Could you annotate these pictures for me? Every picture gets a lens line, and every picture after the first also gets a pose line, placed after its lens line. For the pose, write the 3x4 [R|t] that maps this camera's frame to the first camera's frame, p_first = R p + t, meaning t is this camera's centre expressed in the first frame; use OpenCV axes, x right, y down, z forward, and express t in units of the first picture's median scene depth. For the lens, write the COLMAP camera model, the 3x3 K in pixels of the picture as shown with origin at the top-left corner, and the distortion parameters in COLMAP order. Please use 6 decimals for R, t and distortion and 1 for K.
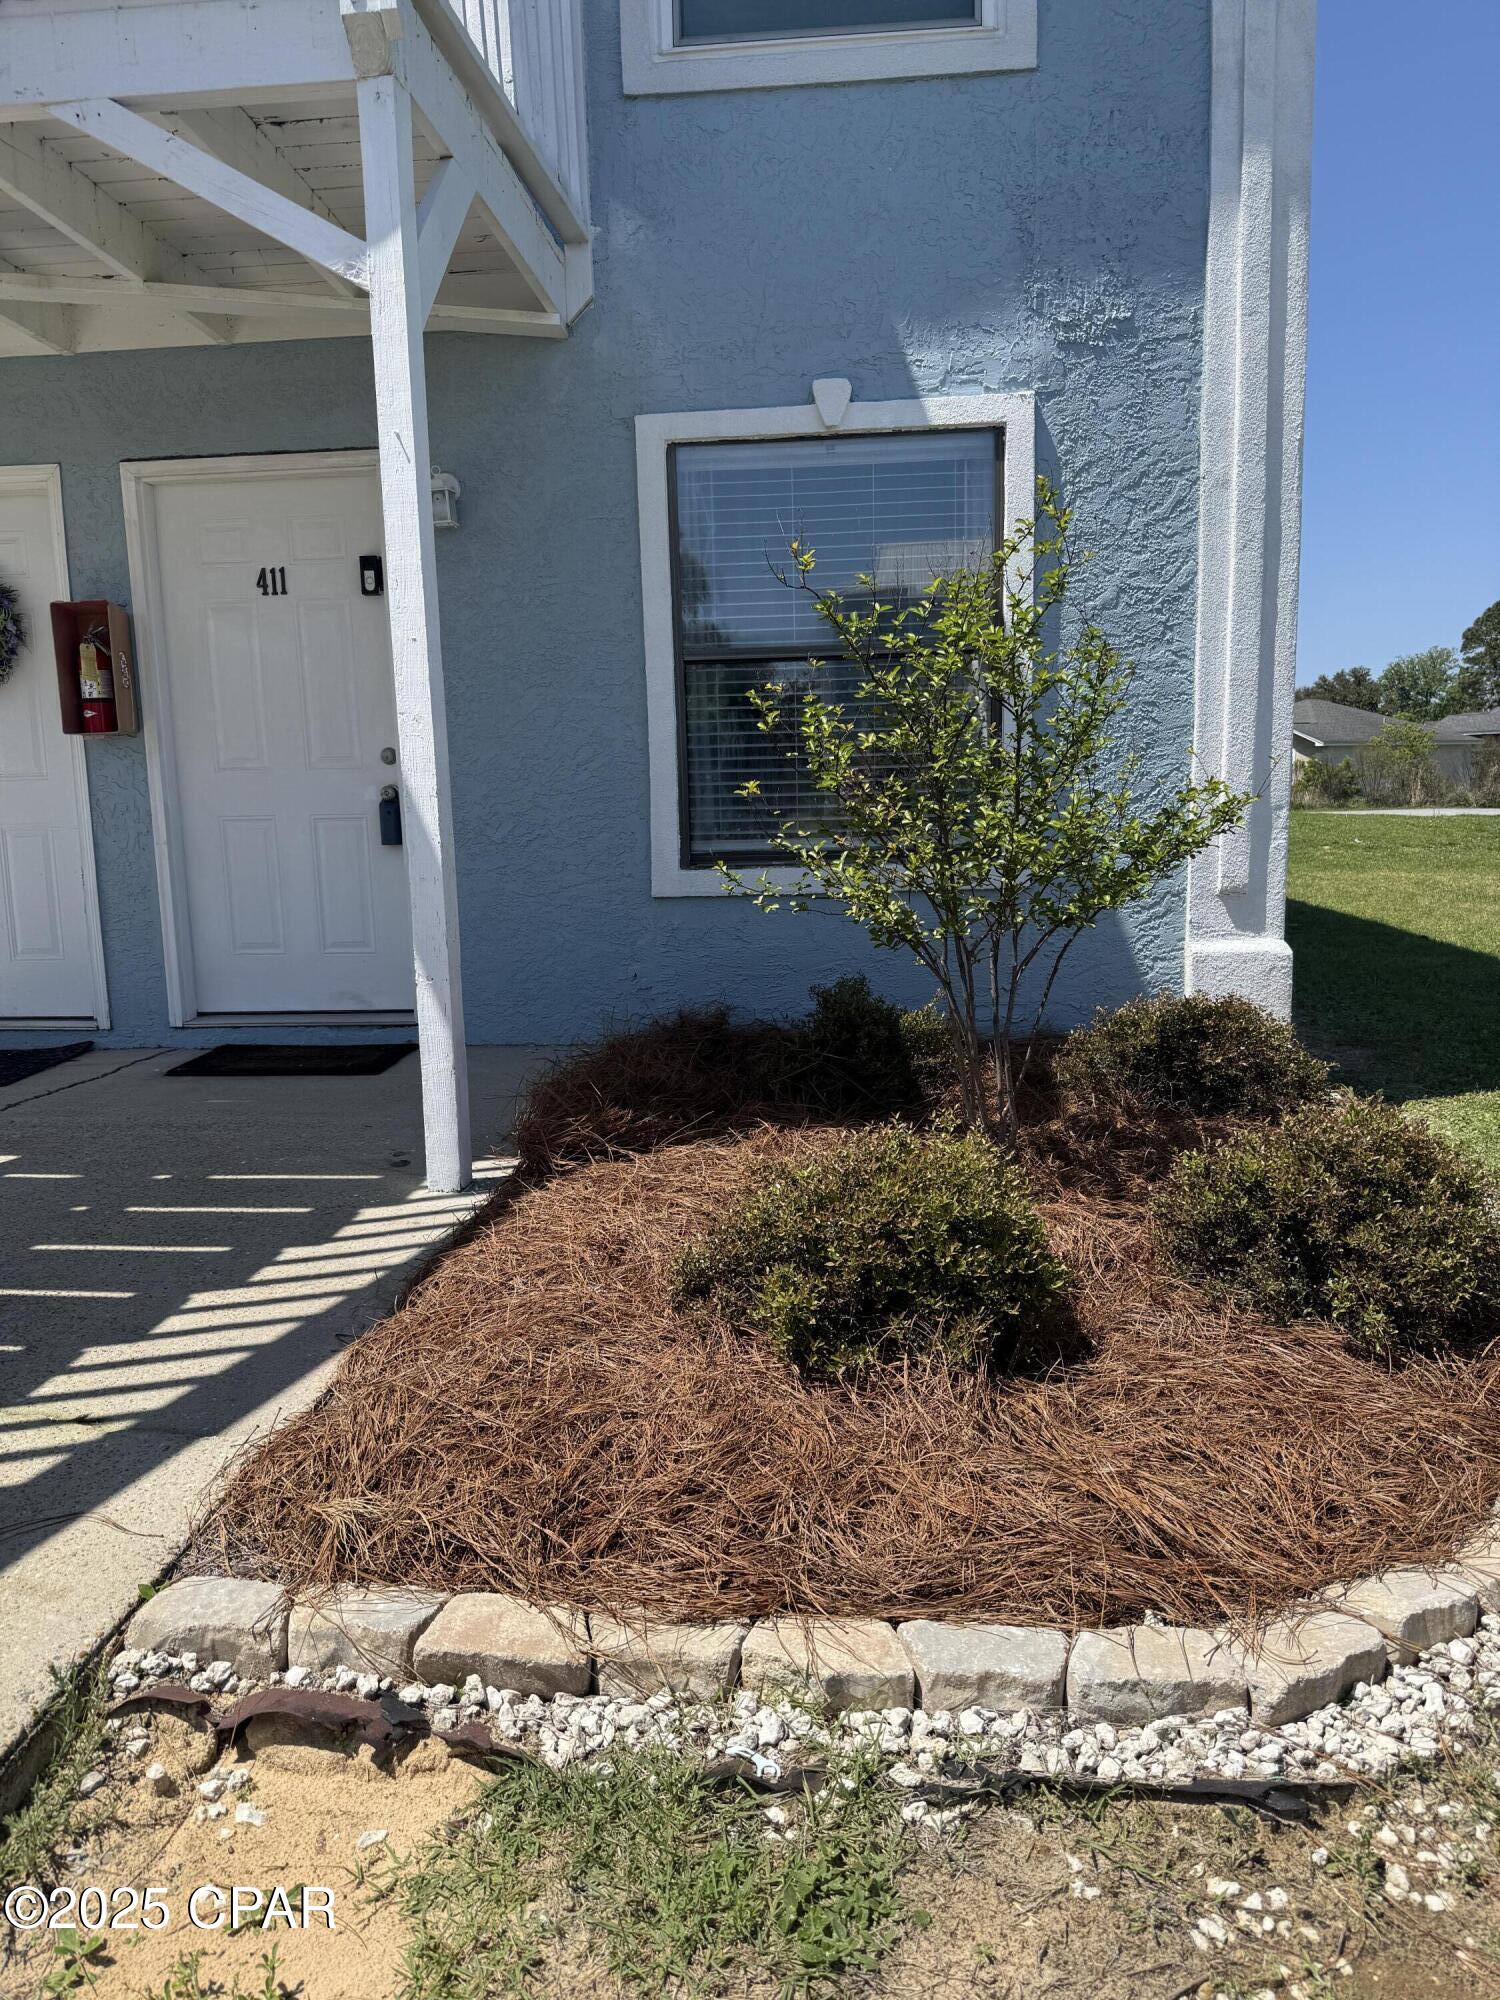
lens RADIAL K [[1395.1, 0, 750.0], [0, 1395.1, 1000.0], [0, 0, 1]] dist [0.081191, -0.119782]
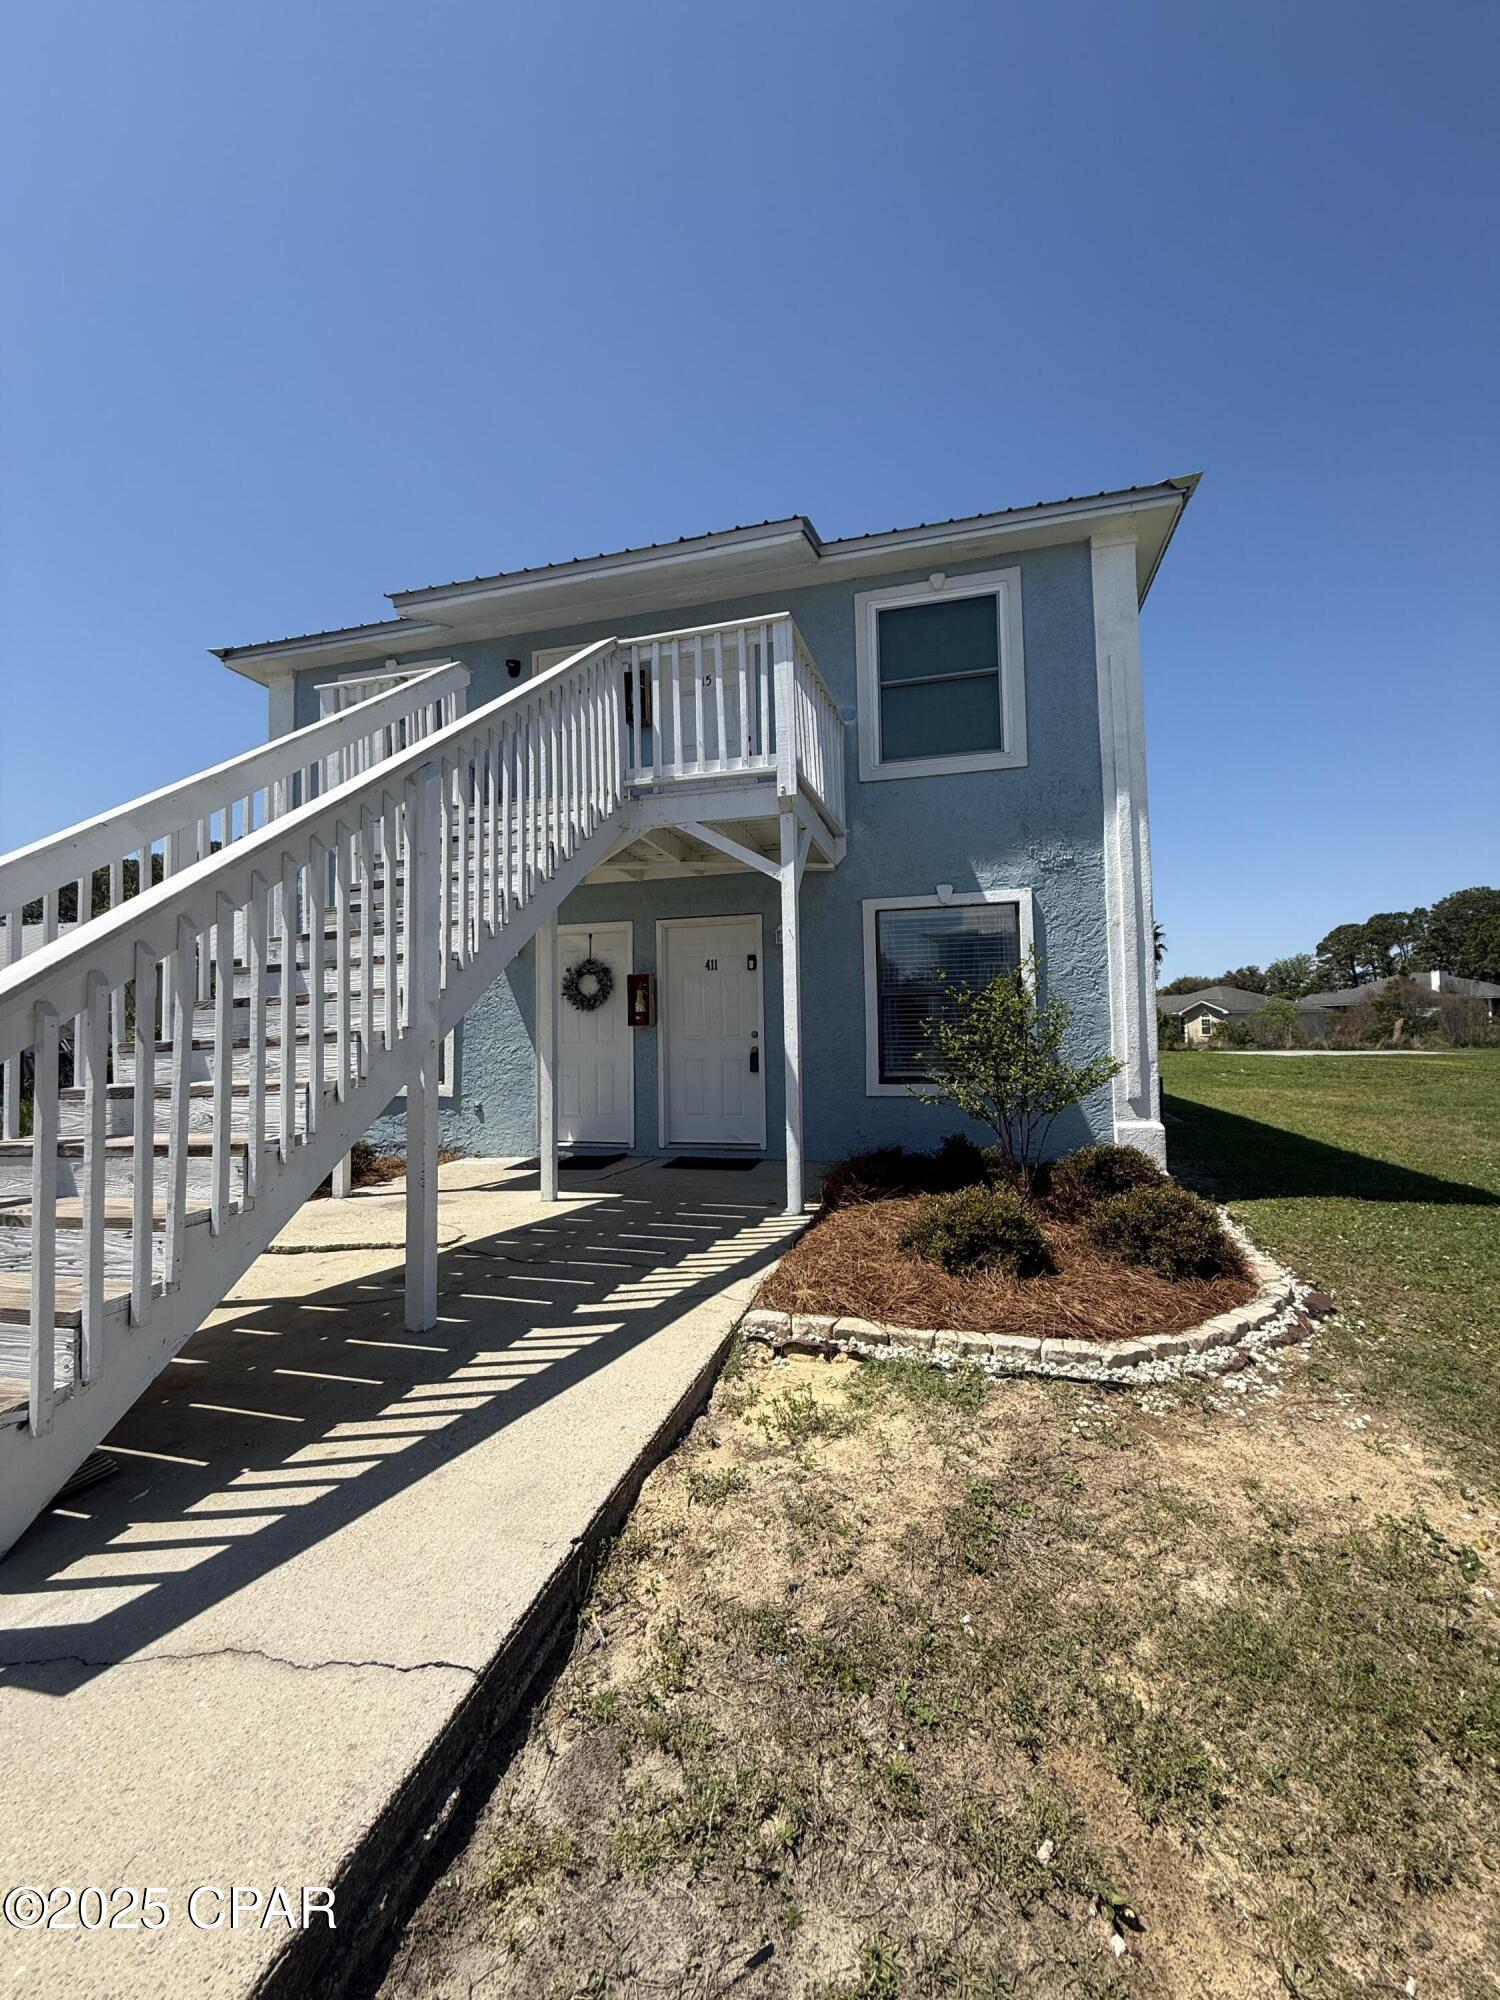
lens RADIAL K [[787.3, 0, 750.0], [0, 787.3, 1000.0], [0, 0, 1]] dist [-0.011751, 0.000013]
pose [[0.985179, -0.000445, -0.171528, -0.079073], [-0.032213, 0.981724, -0.187563, 0.039689], [0.168476, 0.190308, 0.967160, -0.651439]]
